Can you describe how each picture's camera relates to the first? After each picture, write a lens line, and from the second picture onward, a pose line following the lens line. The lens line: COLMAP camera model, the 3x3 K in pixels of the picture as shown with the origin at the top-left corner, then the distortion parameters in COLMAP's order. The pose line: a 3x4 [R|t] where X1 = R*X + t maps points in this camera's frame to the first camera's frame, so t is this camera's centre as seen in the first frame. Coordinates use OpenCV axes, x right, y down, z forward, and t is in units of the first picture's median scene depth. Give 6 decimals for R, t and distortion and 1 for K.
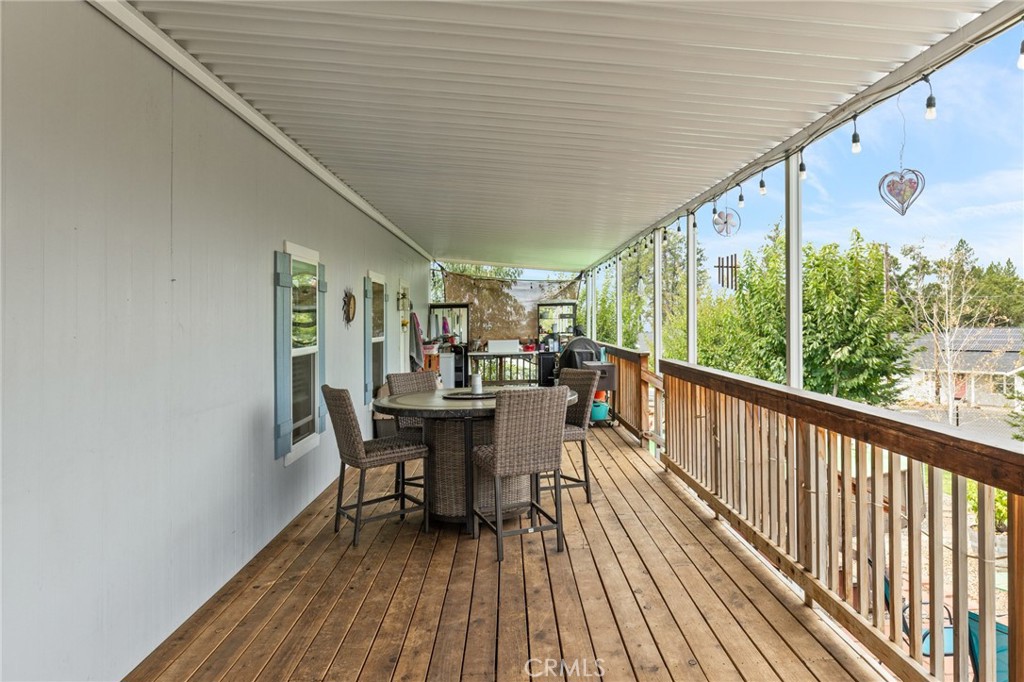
lens RADIAL K [[727.5, 0, 512.0], [0, 727.5, 341.0], [0, 0, 1]] dist [-0.021527, -0.000702]
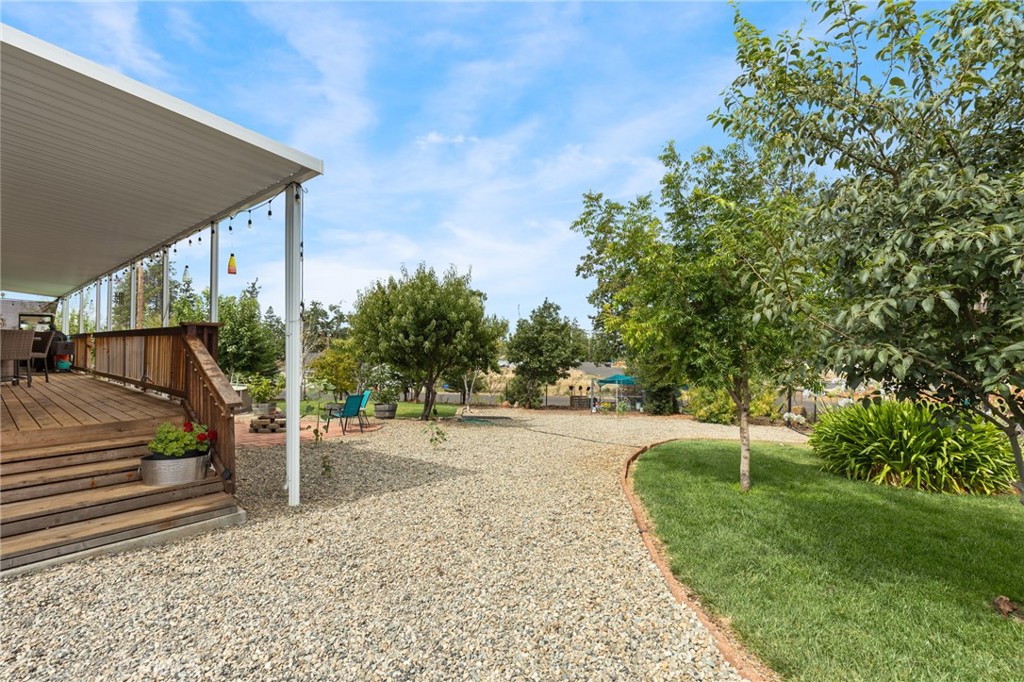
lens RADIAL K [[457.9, 0, 512.0], [0, 457.9, 341.0], [0, 0, 1]] dist [0.020974, -0.000374]
pose [[0.659865, 0.034263, 0.750603, -0.020530], [0.000783, 0.998928, -0.046287, 0.057005], [-0.751384, 0.031131, 0.659131, -0.498333]]
